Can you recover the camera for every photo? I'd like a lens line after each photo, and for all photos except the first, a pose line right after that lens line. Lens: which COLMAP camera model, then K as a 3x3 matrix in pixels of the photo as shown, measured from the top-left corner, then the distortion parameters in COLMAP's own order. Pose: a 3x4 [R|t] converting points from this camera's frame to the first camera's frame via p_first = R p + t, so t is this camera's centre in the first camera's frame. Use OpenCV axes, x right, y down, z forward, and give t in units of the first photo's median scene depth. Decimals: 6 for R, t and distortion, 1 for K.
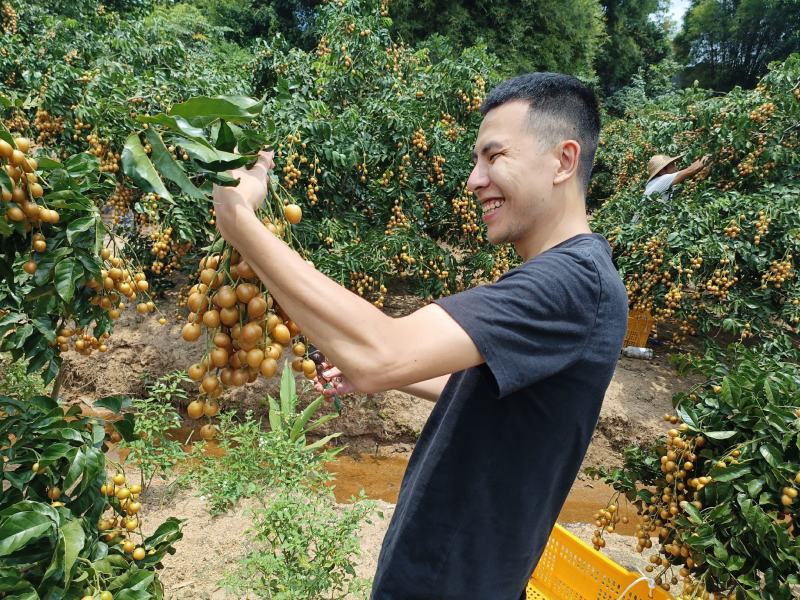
lens RADIAL K [[509.7, 0, 380.4], [0, 509.7, 293.9], [0, 0, 1]] dist [0.052471, -0.062498]
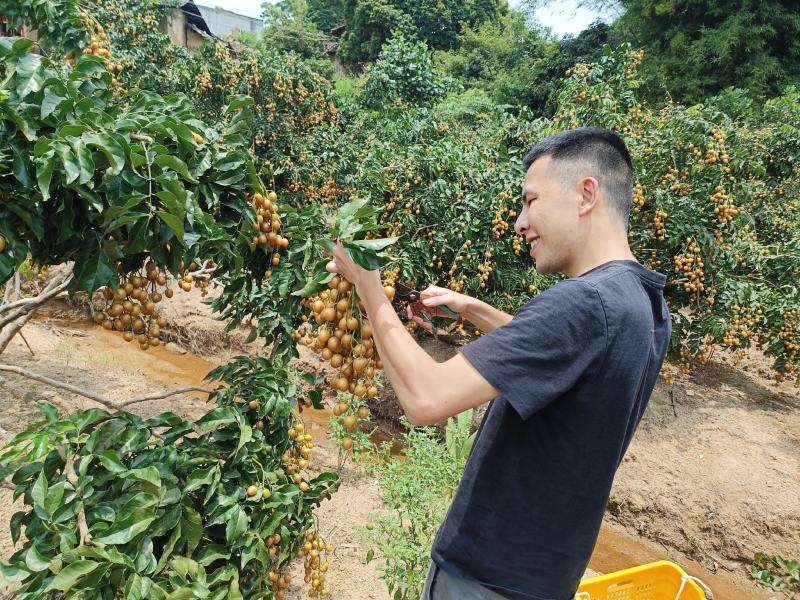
lens RADIAL K [[495.3, 0, 387.1], [0, 495.3, 298.3], [0, 0, 1]] dist [0.025860, -0.030089]
pose [[0.873366, 0.082753, -0.479984, 0.131479], [-0.132269, 0.988724, -0.070209, 0.028671], [0.468761, 0.124805, 0.874464, -0.045596]]
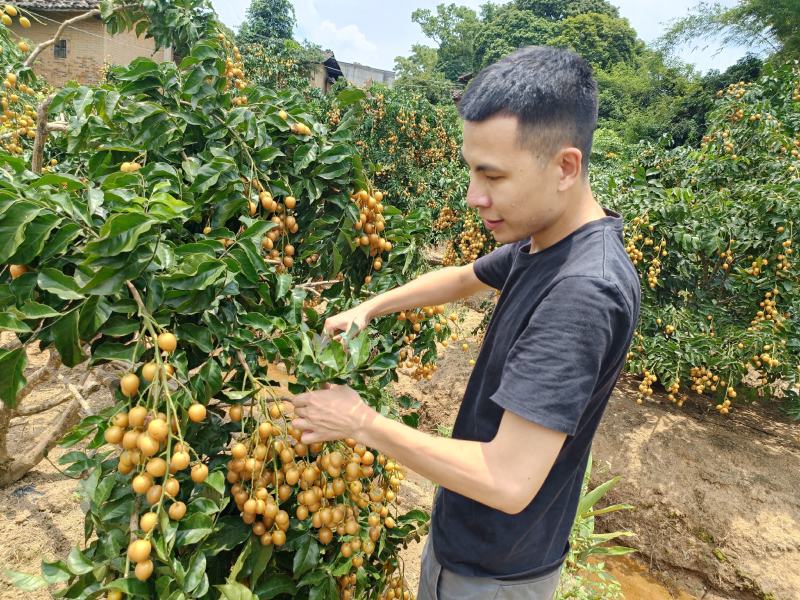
lens RADIAL K [[492.0, 0, 400.0], [0, 492.0, 300.0], [0, 0, 1]] dist [0.060893, -0.055749]
pose [[0.756046, 0.093785, -0.647765, 0.106920], [-0.215293, 0.970243, -0.110807, 0.048766], [0.618097, 0.223234, 0.753739, 0.009771]]
